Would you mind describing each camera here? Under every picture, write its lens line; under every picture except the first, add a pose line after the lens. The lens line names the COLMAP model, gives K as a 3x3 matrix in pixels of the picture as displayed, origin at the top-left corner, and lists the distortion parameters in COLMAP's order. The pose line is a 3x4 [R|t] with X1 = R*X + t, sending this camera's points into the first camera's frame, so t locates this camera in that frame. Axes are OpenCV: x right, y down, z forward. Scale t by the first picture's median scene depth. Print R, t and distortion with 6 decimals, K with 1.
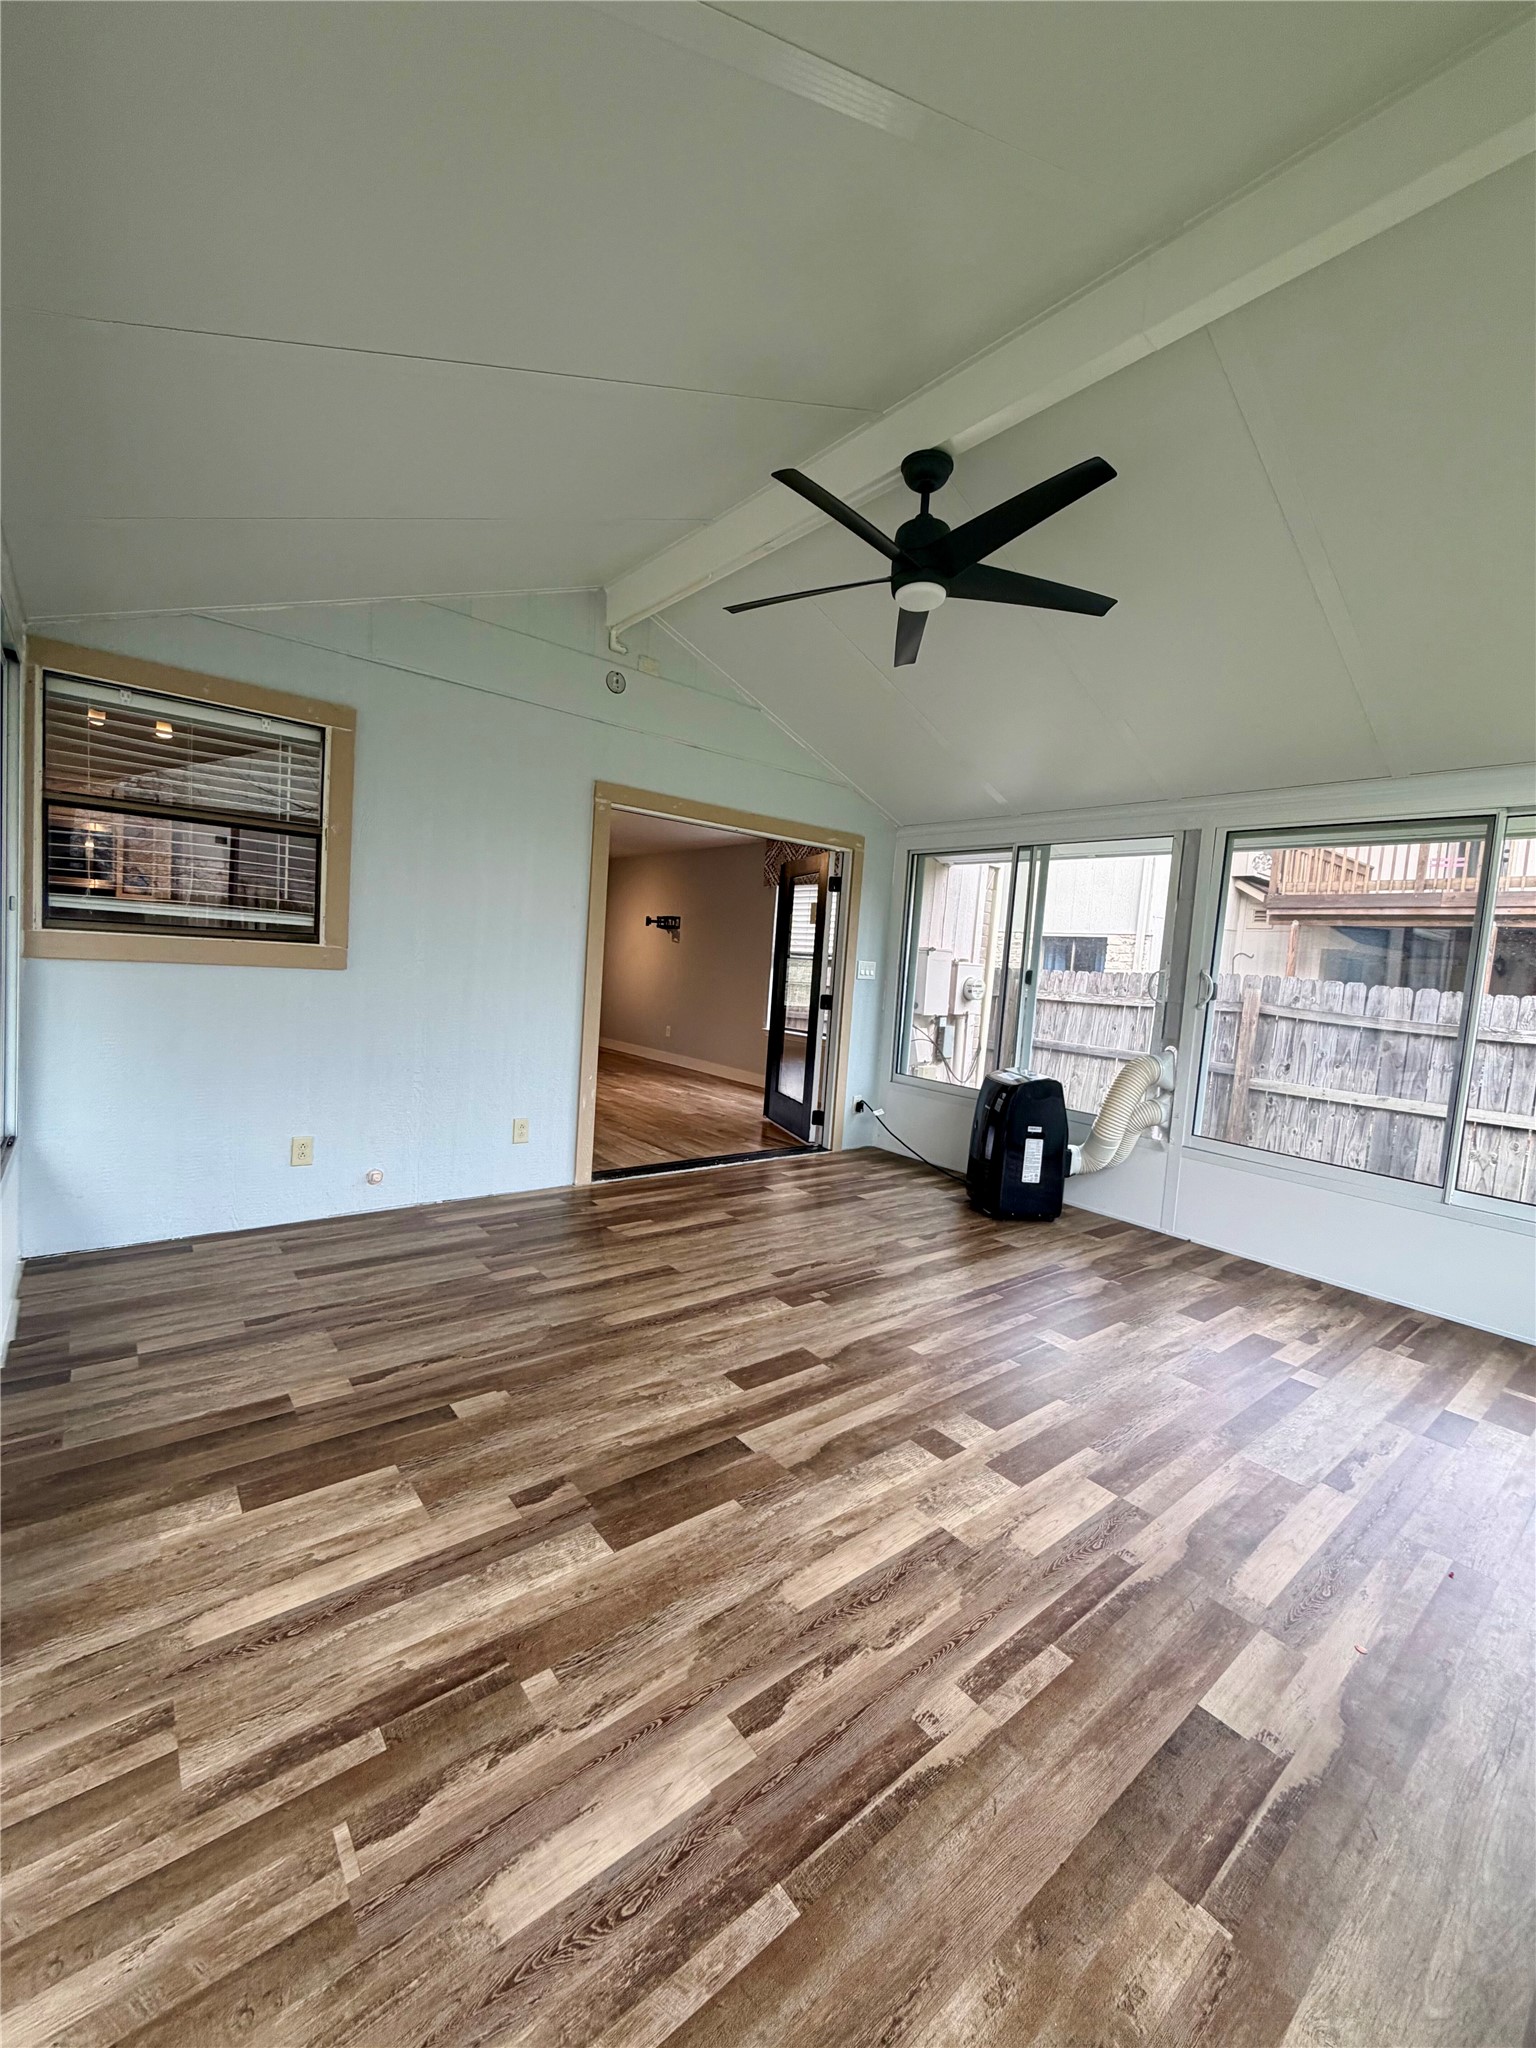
lens RADIAL K [[836.7, 0, 768.0], [0, 836.7, 1024.0], [0, 0, 1]] dist [0.001256, 0.000179]
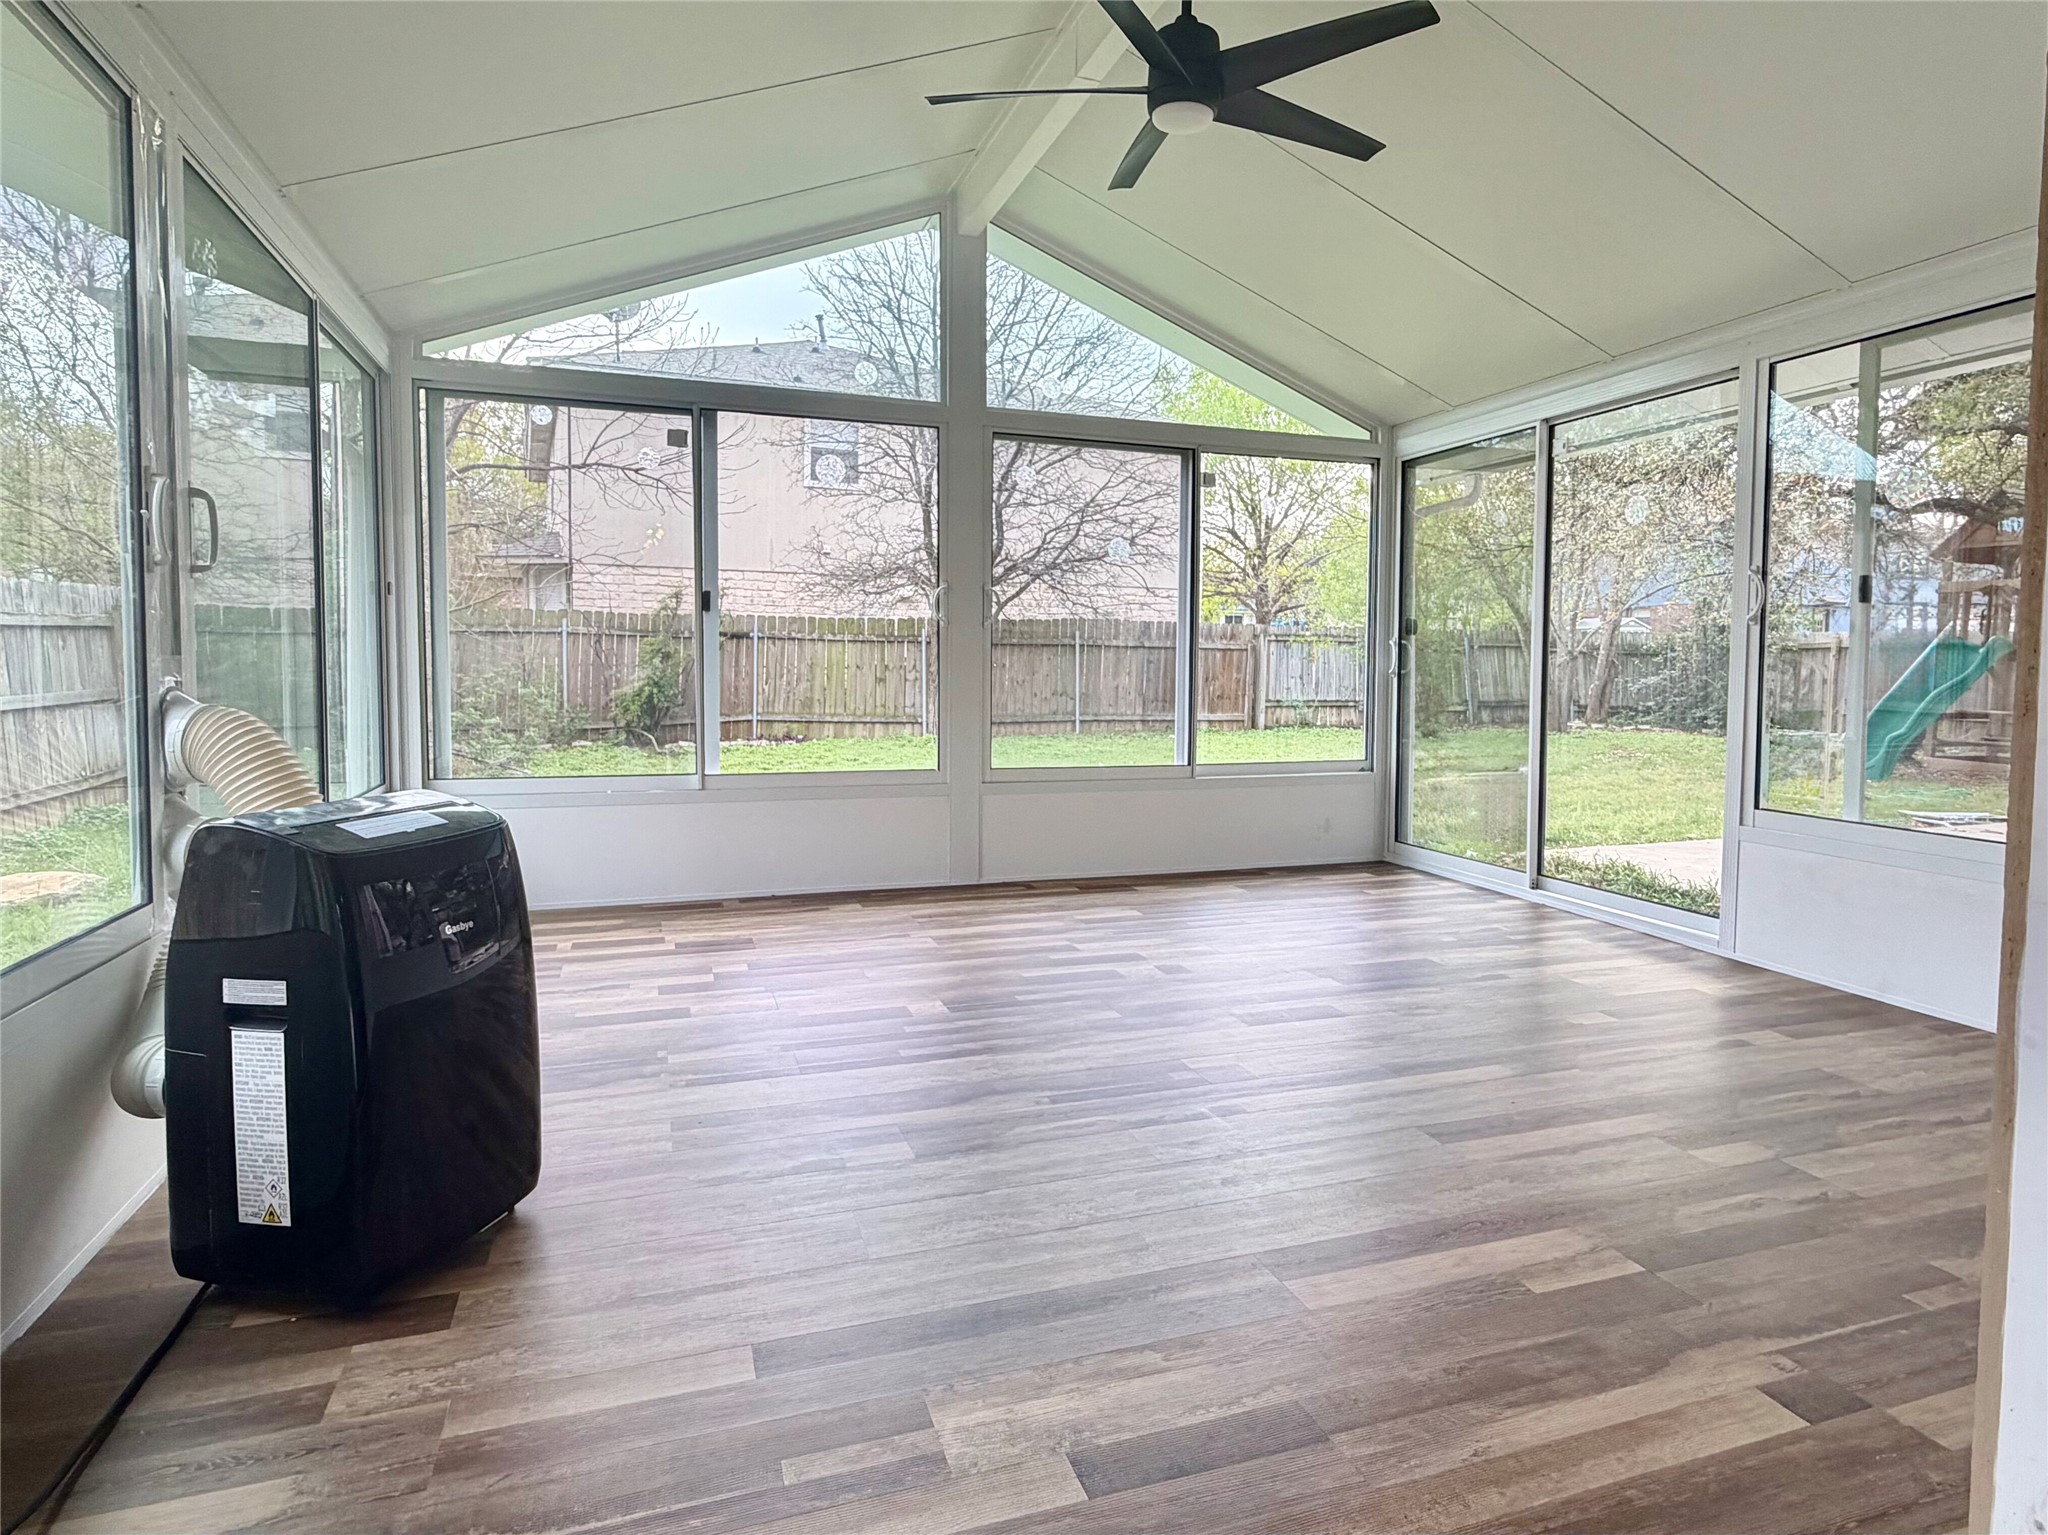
lens RADIAL K [[836.7, 0, 1033.4], [0, 836.7, 688.3], [0, 0, 1]] dist [0.001256, 0.000179]
pose [[-0.896834, -0.080087, 0.435058, -0.093123], [-0.021892, 0.990306, 0.137170, -0.083872], [-0.441825, 0.113494, -0.889893, 1.603286]]
